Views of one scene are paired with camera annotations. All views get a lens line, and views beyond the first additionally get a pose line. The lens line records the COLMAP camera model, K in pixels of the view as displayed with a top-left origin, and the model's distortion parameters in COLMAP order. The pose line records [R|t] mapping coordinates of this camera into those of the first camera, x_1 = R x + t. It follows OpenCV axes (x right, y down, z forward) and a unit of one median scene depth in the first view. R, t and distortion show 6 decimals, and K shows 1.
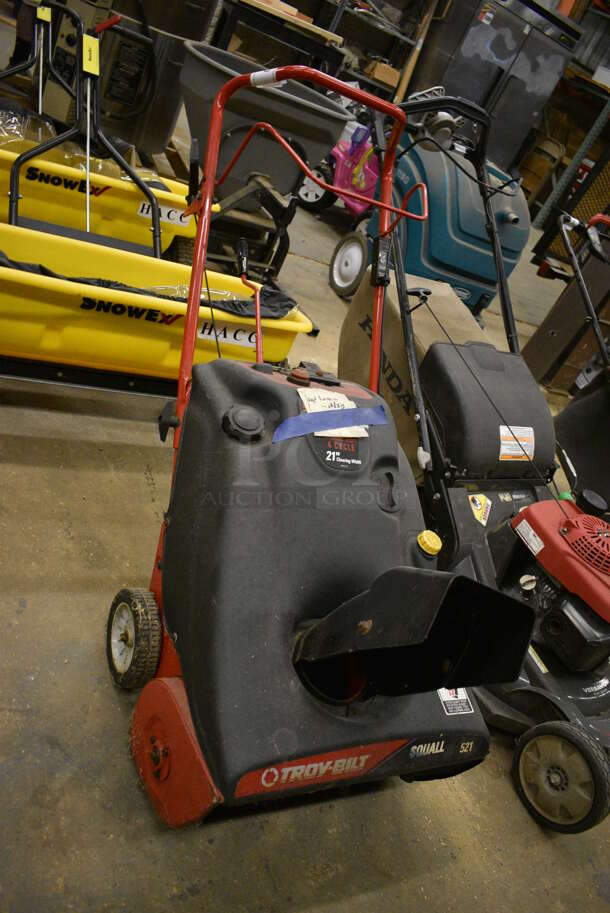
lens RADIAL K [[715.4, 0, 306.3], [0, 715.4, 457.8], [0, 0, 1]] dist [-0.100126, 0.015420]
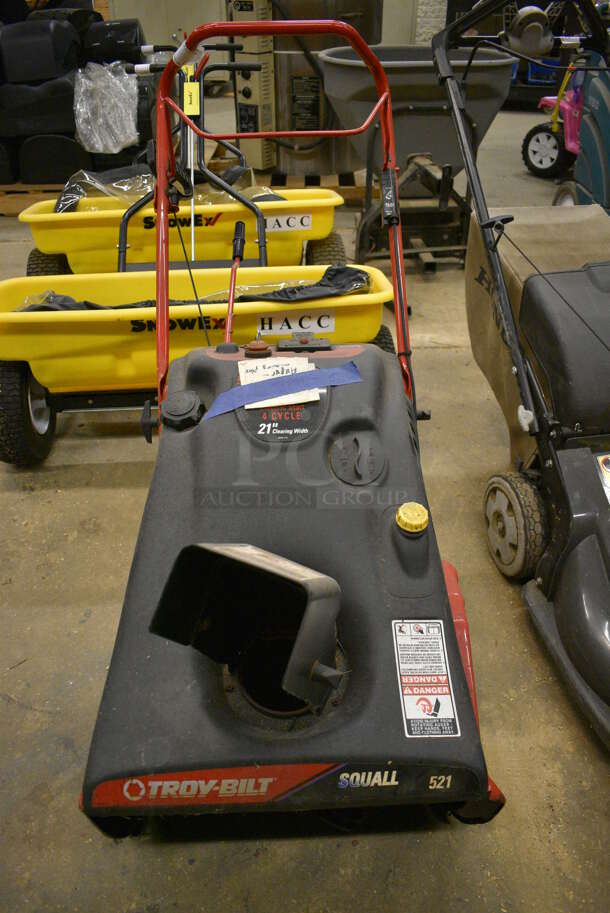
lens RADIAL K [[715.4, 0, 312.0], [0, 715.4, 456.4], [0, 0, 1]] dist [-0.100126, 0.015420]
pose [[0.854517, -0.144630, -0.498882, 0.506277], [0.127326, 0.989474, -0.068765, 0.096743], [0.503576, -0.004760, 0.863938, 0.271655]]
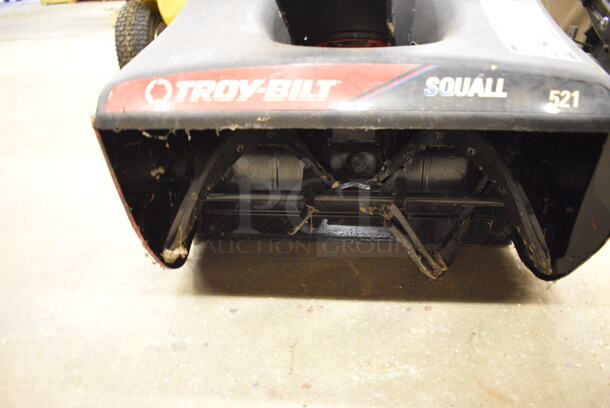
lens RADIAL K [[478.0, 0, 307.4], [0, 478.0, 204.1], [0, 0, 1]] dist [-0.100126, 0.015420]
pose [[0.792875, -0.190924, -0.578703, 0.248773], [0.061477, 0.969868, -0.235748, 0.535612], [0.606276, 0.151342, 0.780721, 0.576924]]
